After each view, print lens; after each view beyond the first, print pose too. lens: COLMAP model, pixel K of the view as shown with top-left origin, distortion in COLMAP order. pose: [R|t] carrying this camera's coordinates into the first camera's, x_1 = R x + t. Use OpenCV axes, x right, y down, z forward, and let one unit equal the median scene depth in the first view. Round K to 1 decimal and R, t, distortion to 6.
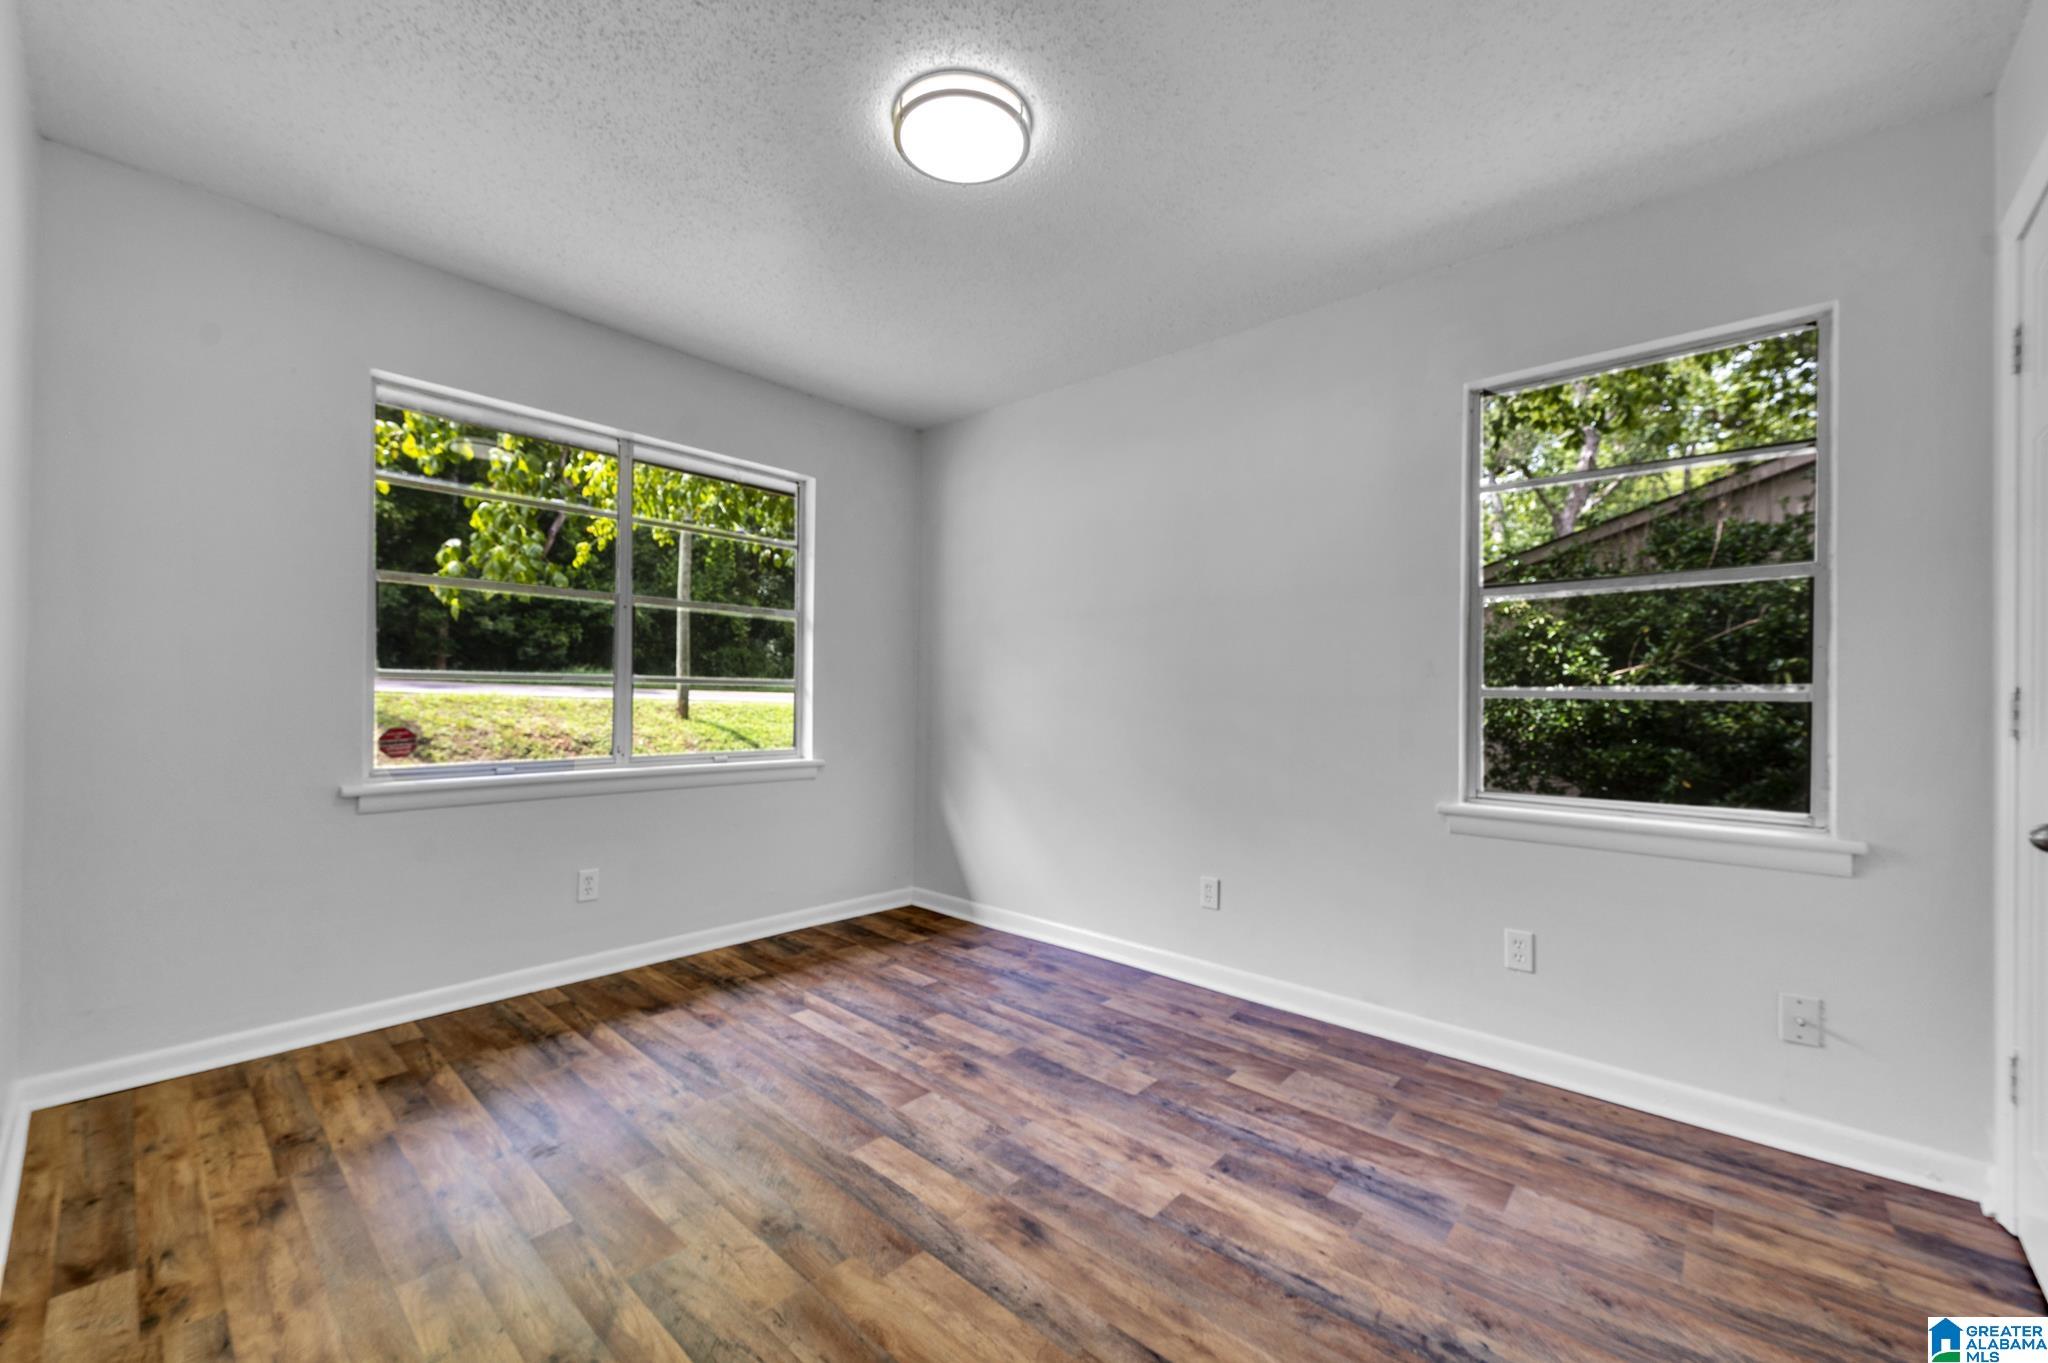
lens RADIAL K [[808.4, 0, 1022.2], [0, 808.4, 686.9], [0, 0, 1]] dist [-0.000512, -0.000532]
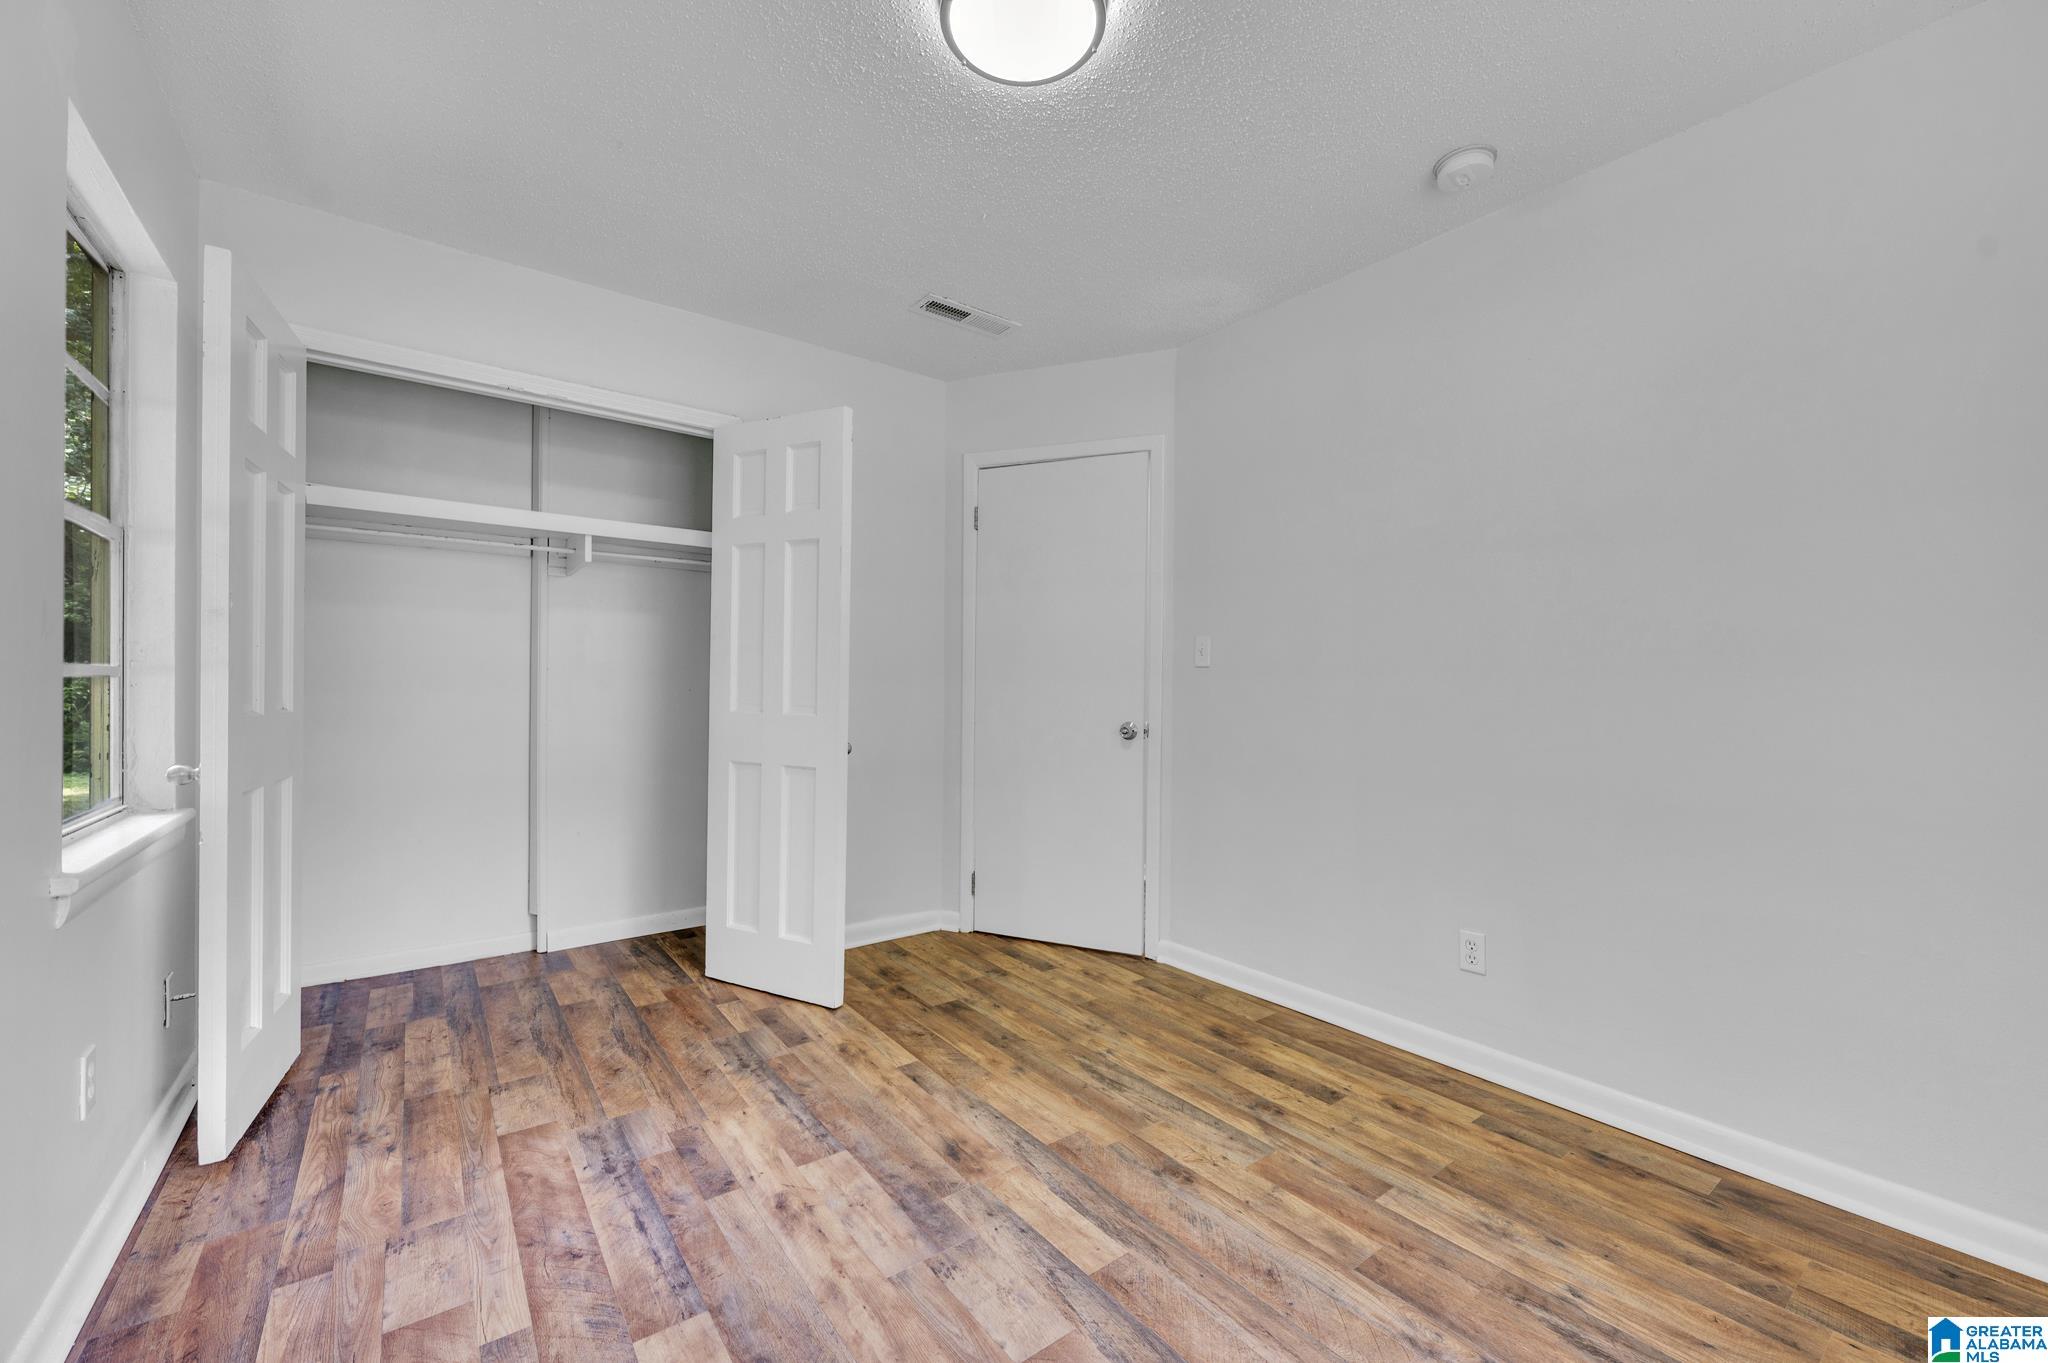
lens RADIAL K [[808.4, 0, 1022.2], [0, 808.4, 686.9], [0, 0, 1]] dist [-0.000512, -0.000532]
pose [[-0.981296, -0.022791, 0.191153, -0.268038], [-0.025468, 0.999609, -0.011561, 0.015319], [-0.190815, -0.016213, -0.981492, 1.960476]]
